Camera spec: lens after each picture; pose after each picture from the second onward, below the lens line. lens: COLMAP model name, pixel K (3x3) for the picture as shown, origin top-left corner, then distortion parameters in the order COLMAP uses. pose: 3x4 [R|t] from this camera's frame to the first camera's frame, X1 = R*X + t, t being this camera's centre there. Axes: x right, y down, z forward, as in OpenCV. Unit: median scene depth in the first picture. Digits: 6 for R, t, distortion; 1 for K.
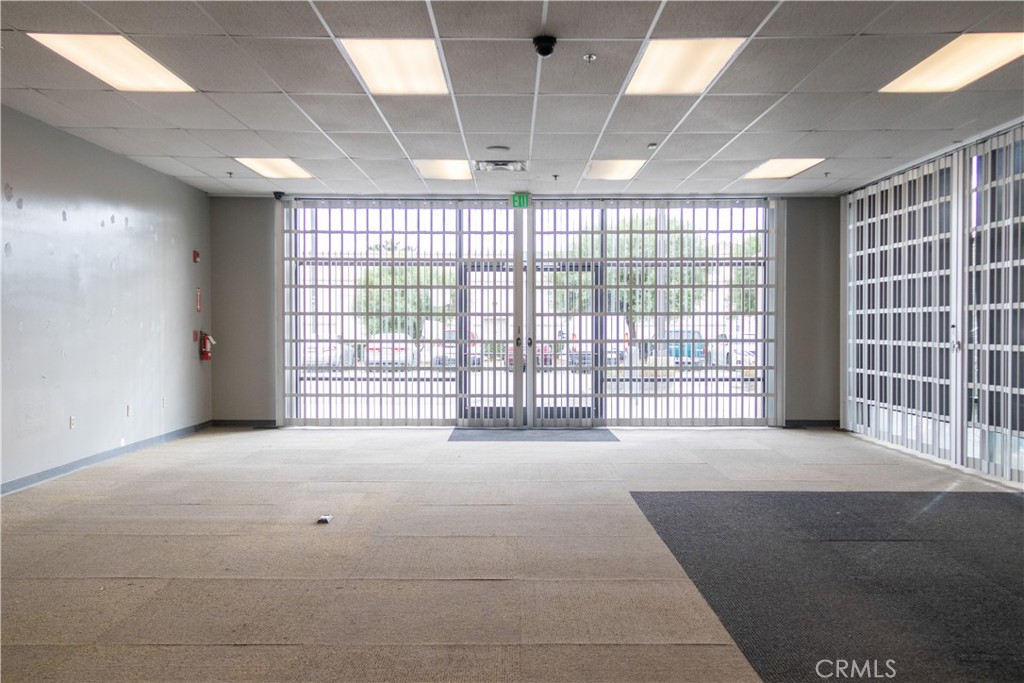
lens RADIAL K [[836.9, 0, 512.0], [0, 836.9, 341.5], [0, 0, 1]] dist [0.001457, 0.000236]
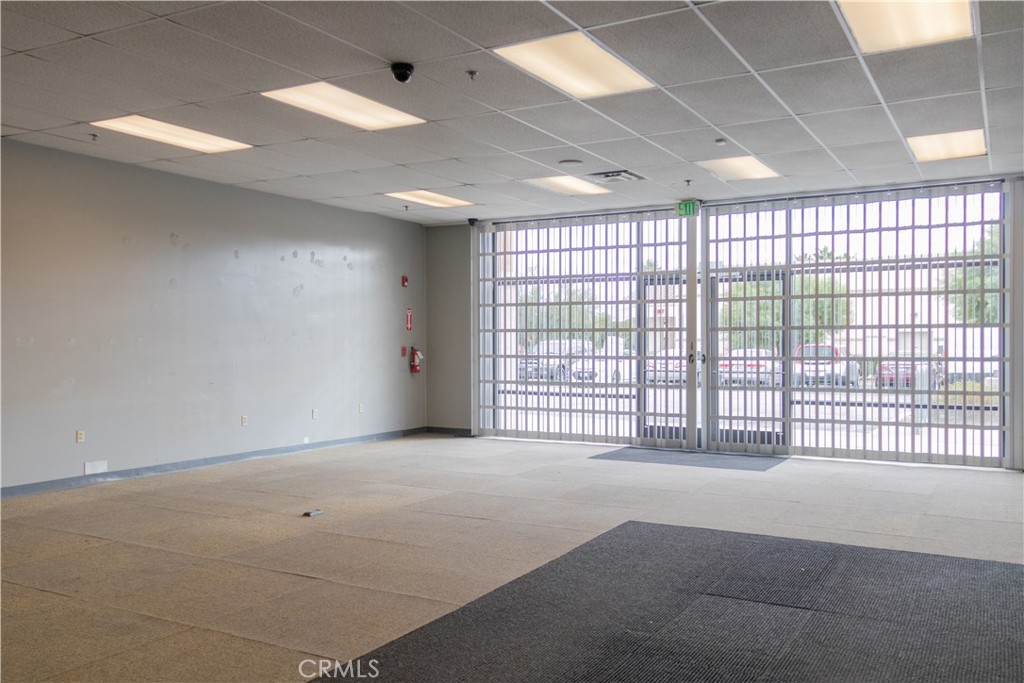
lens RADIAL K [[856.1, 0, 512.0], [0, 856.1, 341.5], [0, 0, 1]] dist [0.000888, -0.001930]
pose [[0.866045, -0.002950, -0.499958, 0.313370], [-0.005992, 0.999850, -0.016280, -0.001872], [0.499931, 0.017095, 0.865897, 0.067912]]
